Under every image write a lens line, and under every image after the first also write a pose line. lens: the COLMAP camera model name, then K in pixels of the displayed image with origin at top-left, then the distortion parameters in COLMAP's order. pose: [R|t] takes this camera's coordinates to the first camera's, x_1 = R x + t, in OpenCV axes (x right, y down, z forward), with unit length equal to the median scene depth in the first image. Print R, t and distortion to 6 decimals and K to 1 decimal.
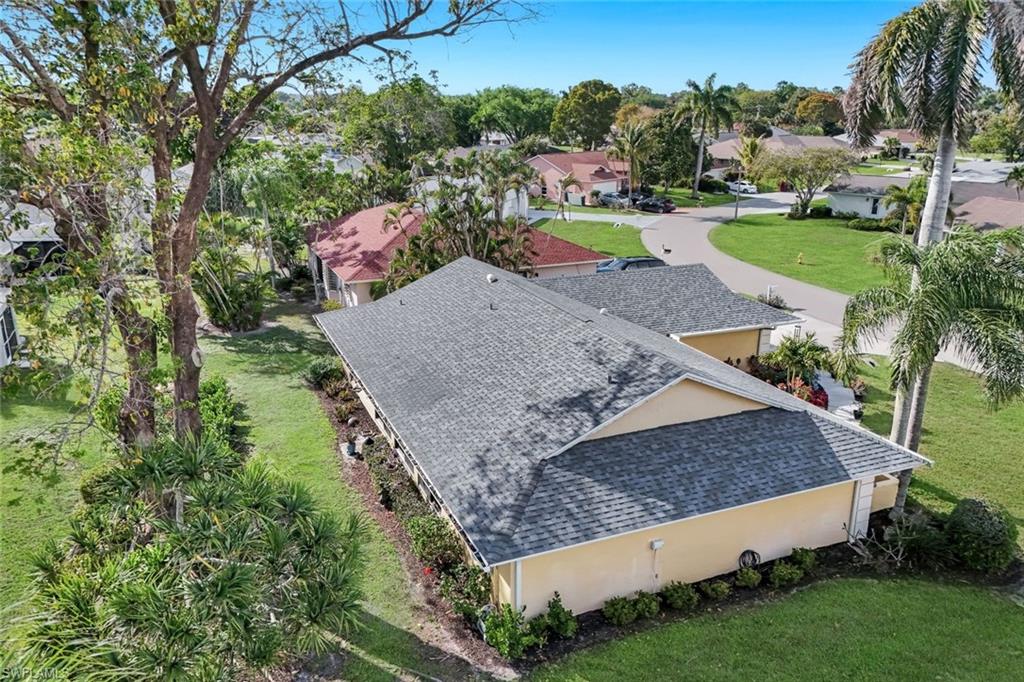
lens RADIAL K [[720.1, 0, 528.6], [0, 720.1, 339.5], [0, 0, 1]] dist [0.071411, -0.071542]
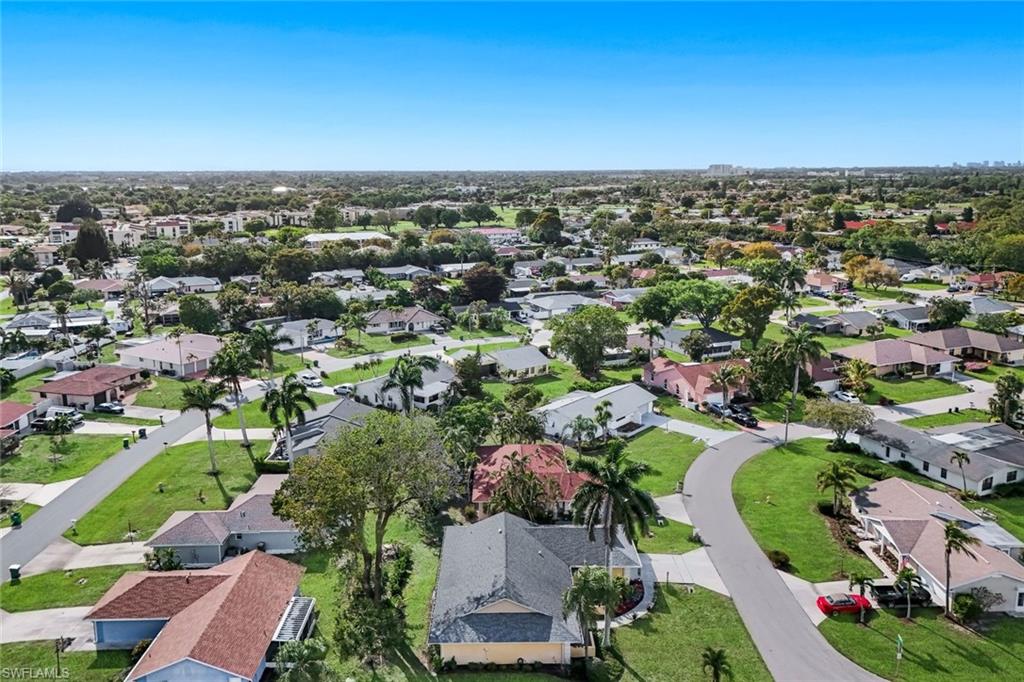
lens RADIAL K [[720.1, 0, 528.6], [0, 720.1, 339.5], [0, 0, 1]] dist [0.071411, -0.071542]
pose [[0.921054, 0.065570, -0.383874, 1.522832], [-0.104493, 0.991188, -0.081412, -0.869995], [0.375153, 0.115097, 0.919789, -2.157381]]
